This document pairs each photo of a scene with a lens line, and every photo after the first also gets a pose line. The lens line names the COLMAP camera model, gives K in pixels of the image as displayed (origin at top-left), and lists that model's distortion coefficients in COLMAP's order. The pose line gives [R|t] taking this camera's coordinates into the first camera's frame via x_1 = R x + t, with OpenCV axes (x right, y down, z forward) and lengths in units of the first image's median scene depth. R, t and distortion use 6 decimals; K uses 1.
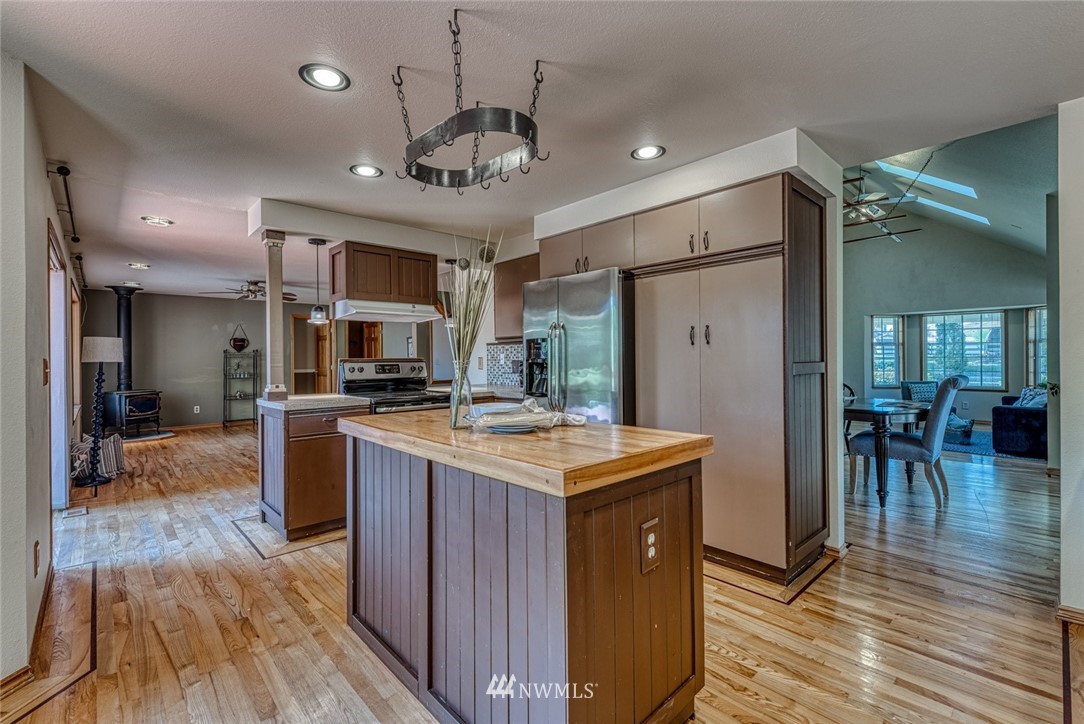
lens RADIAL K [[468.5, 0, 542.3], [0, 468.5, 358.1], [0, 0, 1]] dist [0.021296, -0.010557]
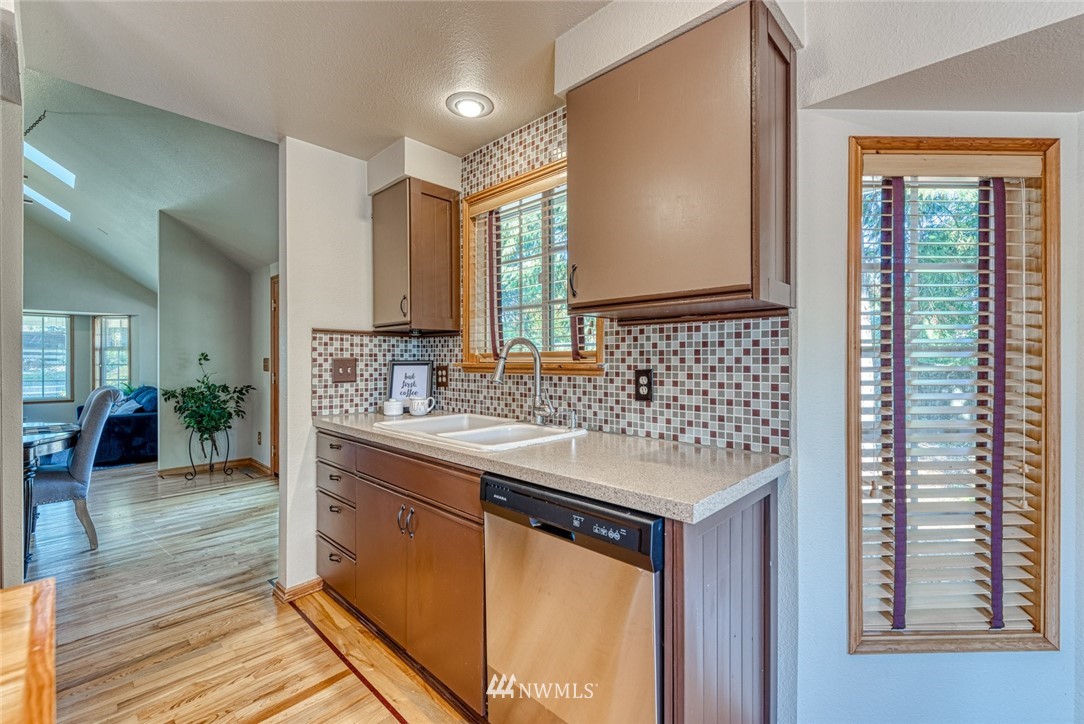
lens RADIAL K [[468.5, 0, 540.1], [0, 468.5, 353.6], [0, 0, 1]] dist [0.003002, 0.000294]
pose [[-0.052471, 0.019284, 0.998436, -0.009085], [0.006694, 0.999798, -0.018959, -0.000632], [-0.998600, 0.005689, -0.052589, 0.116797]]
